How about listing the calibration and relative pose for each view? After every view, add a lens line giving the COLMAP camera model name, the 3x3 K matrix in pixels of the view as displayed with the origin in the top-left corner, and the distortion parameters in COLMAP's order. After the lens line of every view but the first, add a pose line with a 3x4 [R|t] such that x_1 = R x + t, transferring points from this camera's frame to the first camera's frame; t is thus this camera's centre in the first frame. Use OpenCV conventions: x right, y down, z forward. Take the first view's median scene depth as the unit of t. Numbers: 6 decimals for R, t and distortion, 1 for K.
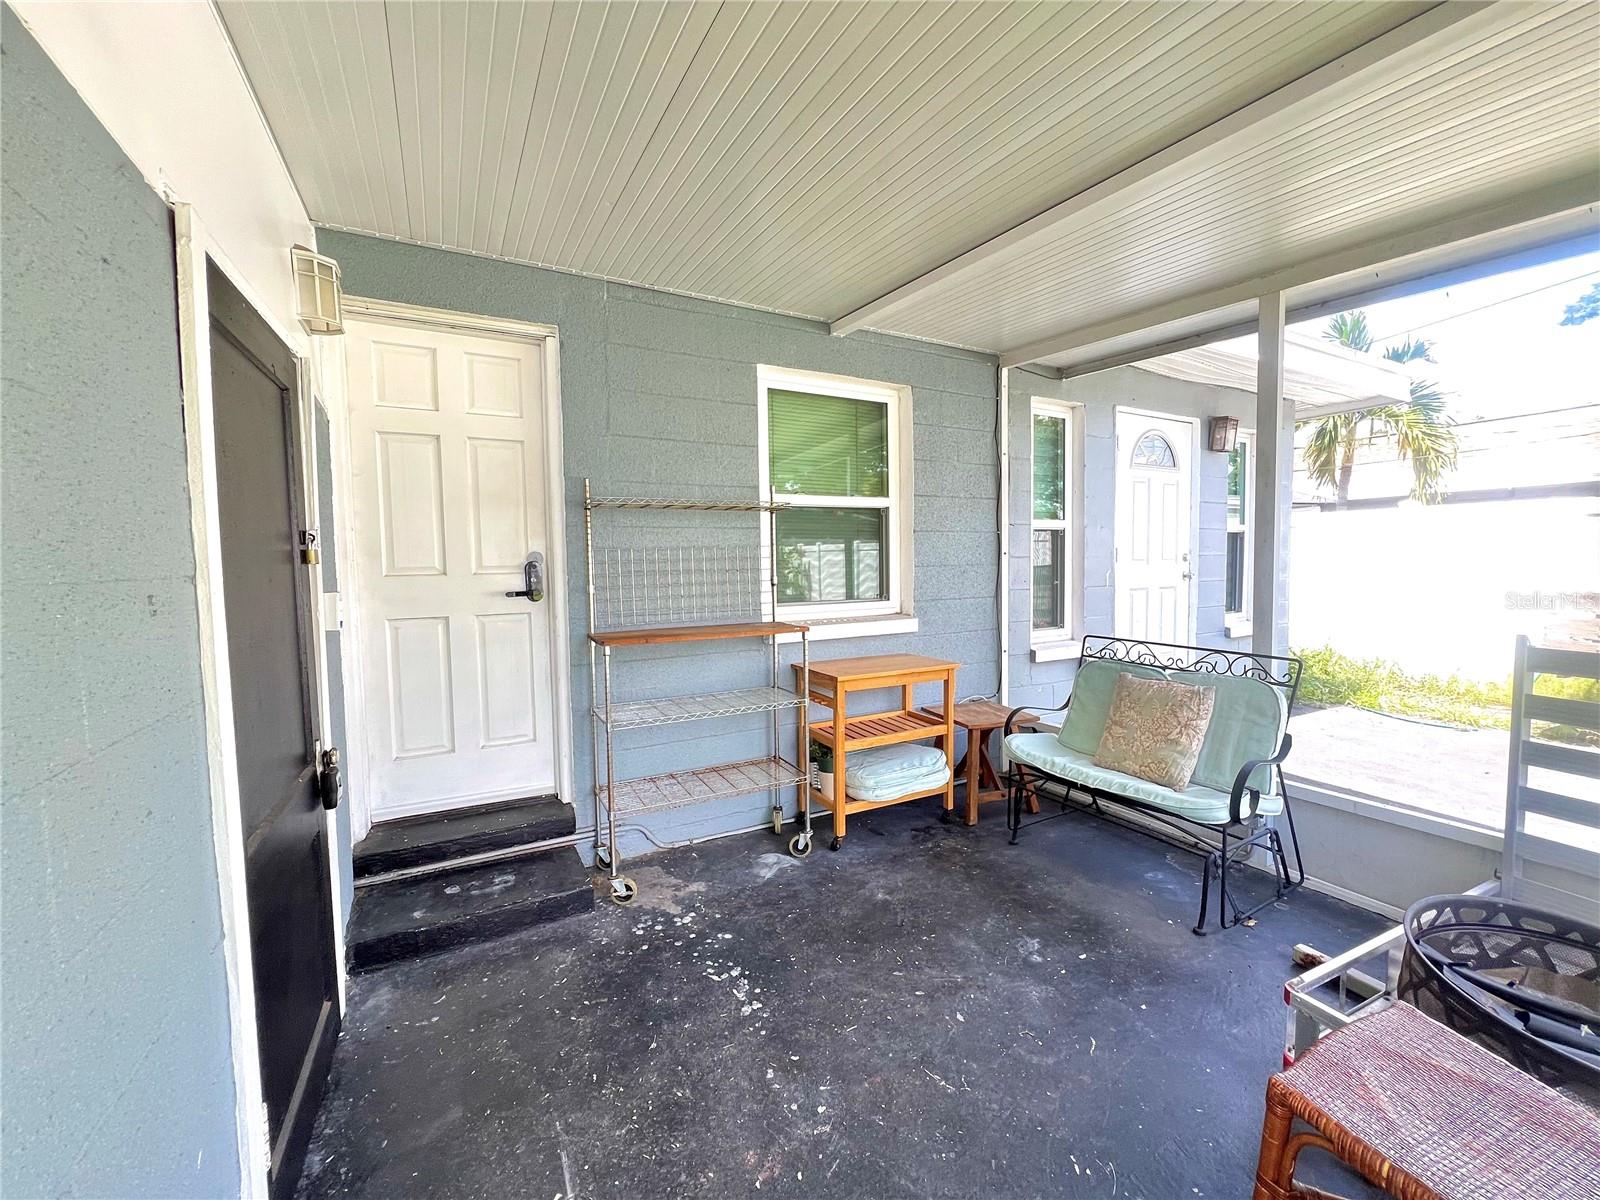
lens RADIAL K [[644.9, 0, 795.6], [0, 644.9, 598.3], [0, 0, 1]] dist [-0.003799, 0.000619]
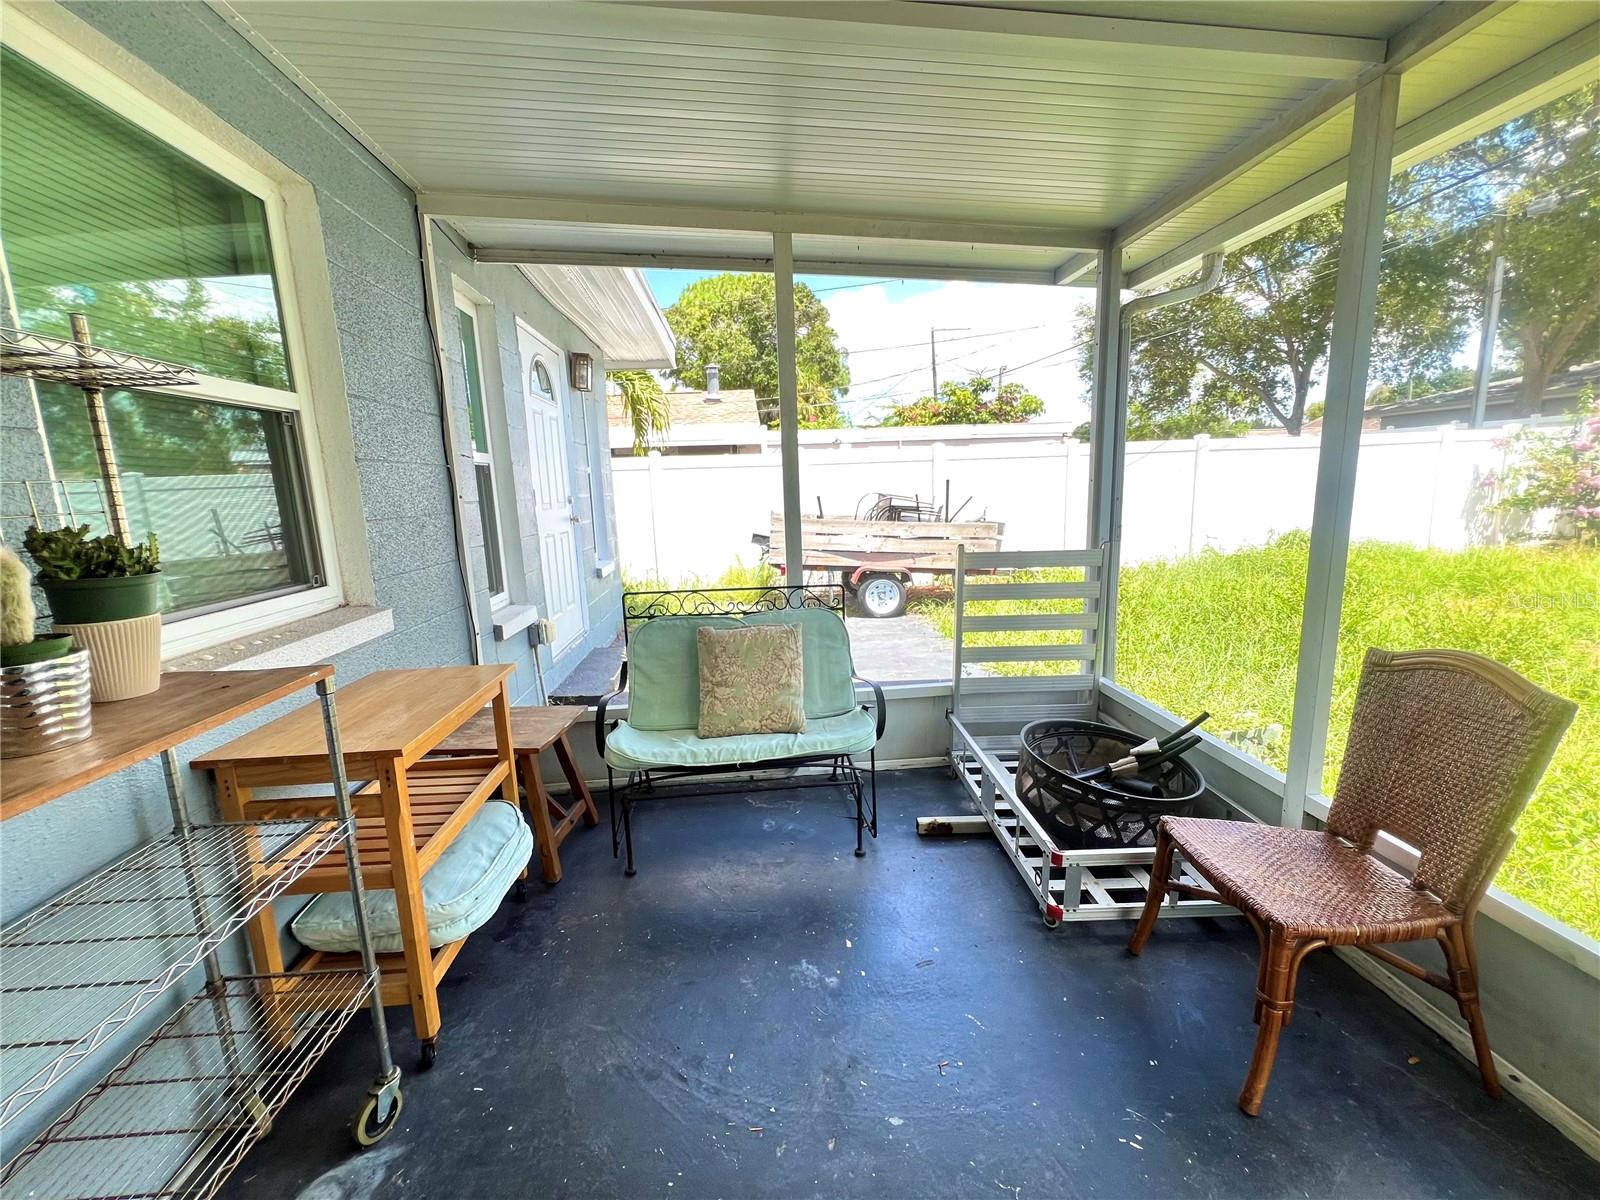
lens RADIAL K [[644.9, 0, 795.6], [0, 644.9, 598.3], [0, 0, 1]] dist [-0.003799, 0.000619]
pose [[0.406177, -0.156388, 0.900313, -0.240398], [0.082067, 0.987508, 0.134510, -0.034569], [-0.910102, 0.019251, 0.413937, 0.521739]]
